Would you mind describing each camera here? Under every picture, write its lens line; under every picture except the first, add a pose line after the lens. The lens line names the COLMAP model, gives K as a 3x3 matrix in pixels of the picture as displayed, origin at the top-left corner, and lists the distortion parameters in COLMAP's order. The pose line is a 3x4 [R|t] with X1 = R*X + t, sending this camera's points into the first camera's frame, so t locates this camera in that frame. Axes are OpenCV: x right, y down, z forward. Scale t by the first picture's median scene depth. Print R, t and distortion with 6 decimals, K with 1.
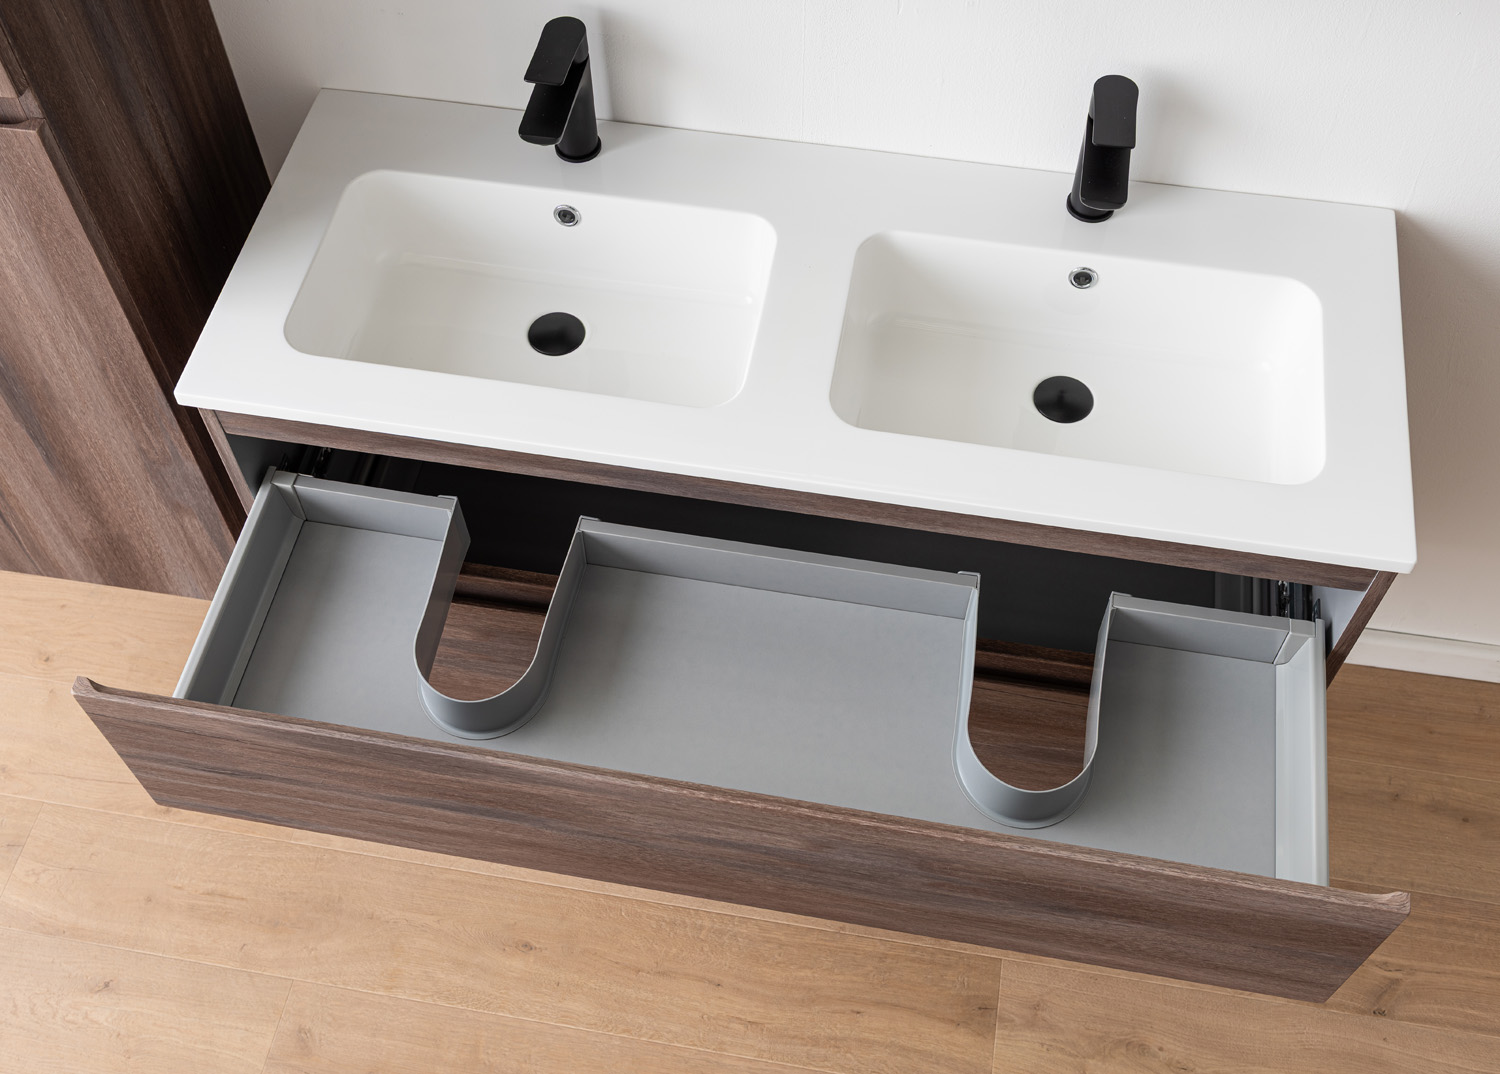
lens RADIAL K [[1594.1, 0, 743.4], [0, 1594.1, 552.5], [0, 0, 1]] dist [-0.015368, 0.002887]
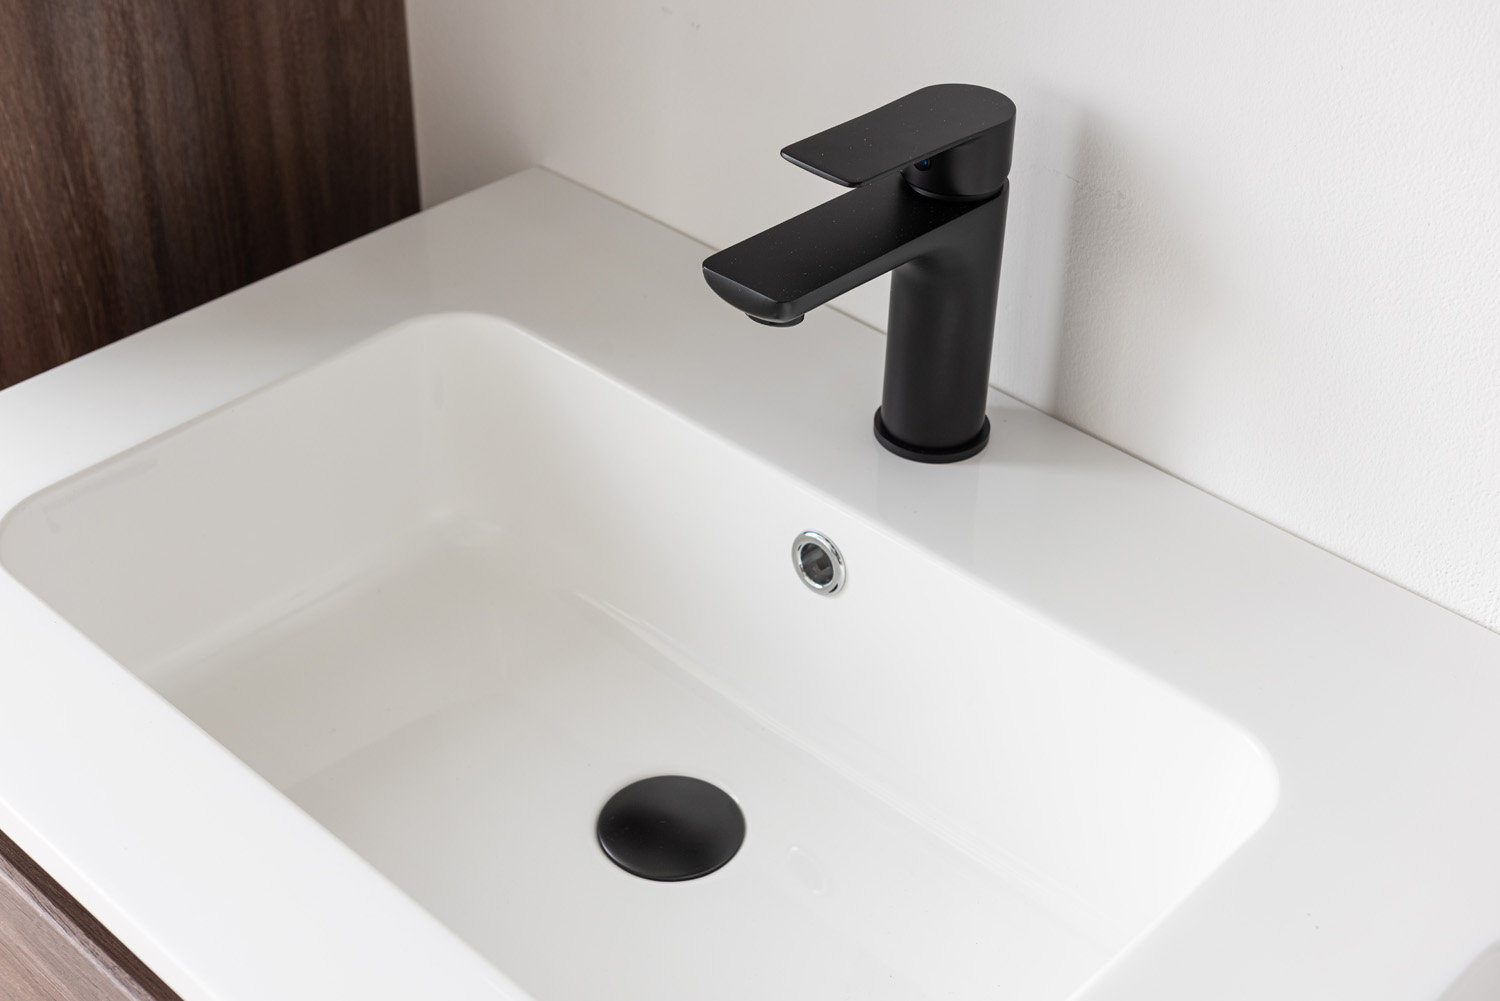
lens RADIAL K [[2171.2, 0, 750.0], [0, 2171.2, 500.5], [0, 0, 1]] dist [0.027201, -0.002154]
pose [[0.832720, 0.341873, -0.435547, 0.101810], [-0.473915, 0.846846, -0.241364, -0.087970], [0.286325, 0.407401, 0.867204, 0.526301]]
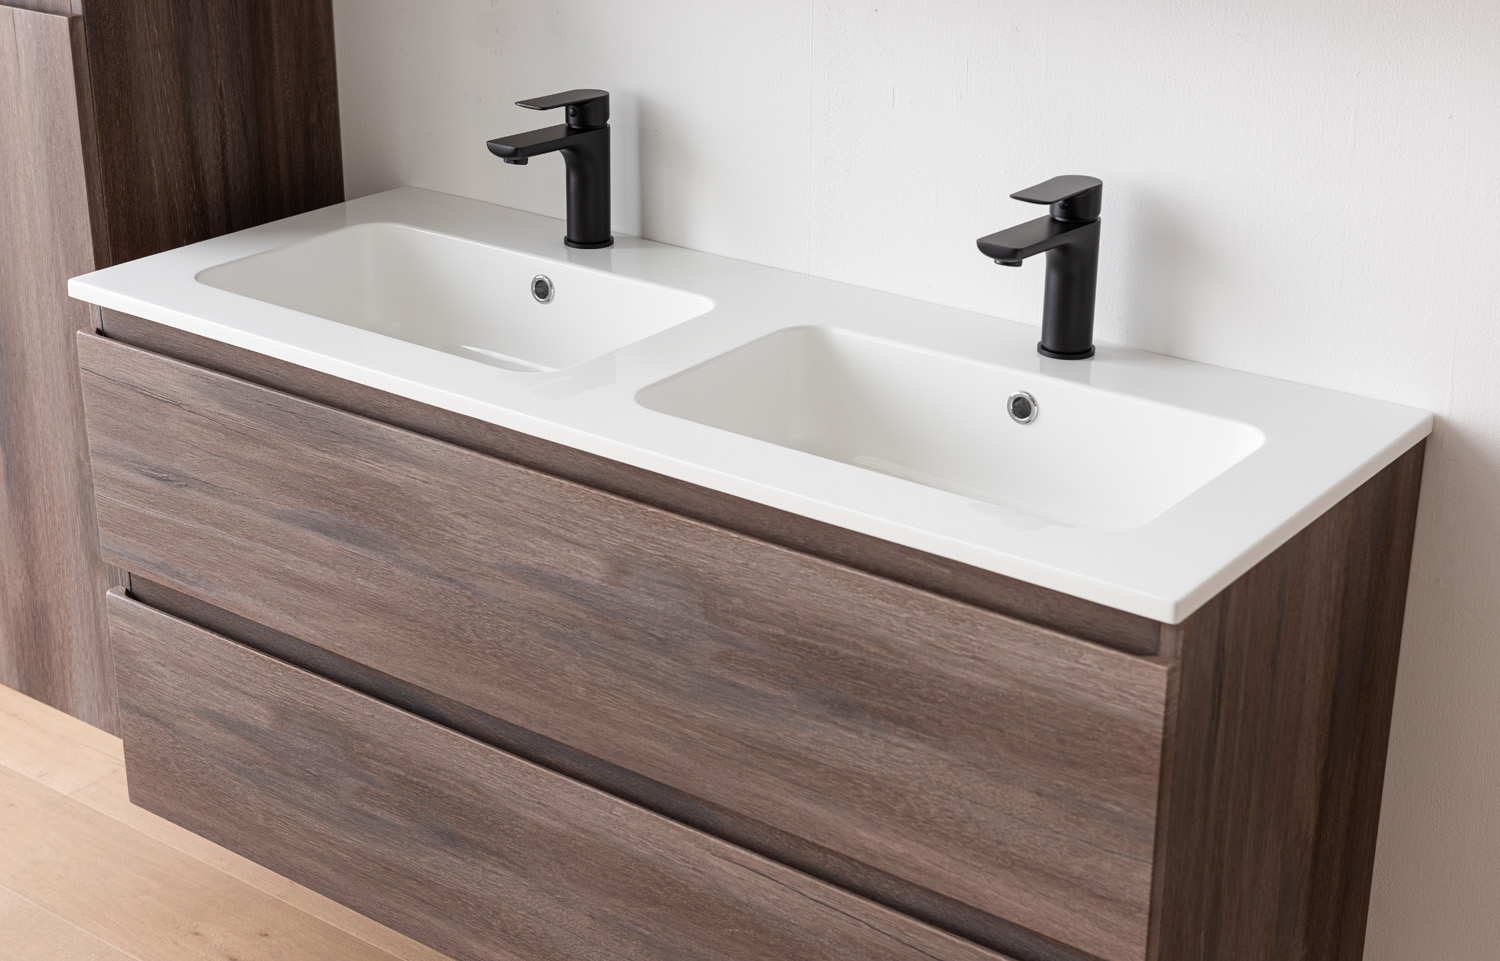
lens RADIAL K [[2215.8, 0, 772.9], [0, 2215.8, 457.7], [0, 0, 1]] dist [0.006685, 0.031254]
pose [[0.893545, 0.181806, -0.410517, 0.551044], [-0.382523, 0.786983, -0.484080, 0.433753], [0.235061, 0.589580, 0.772750, 0.098196]]
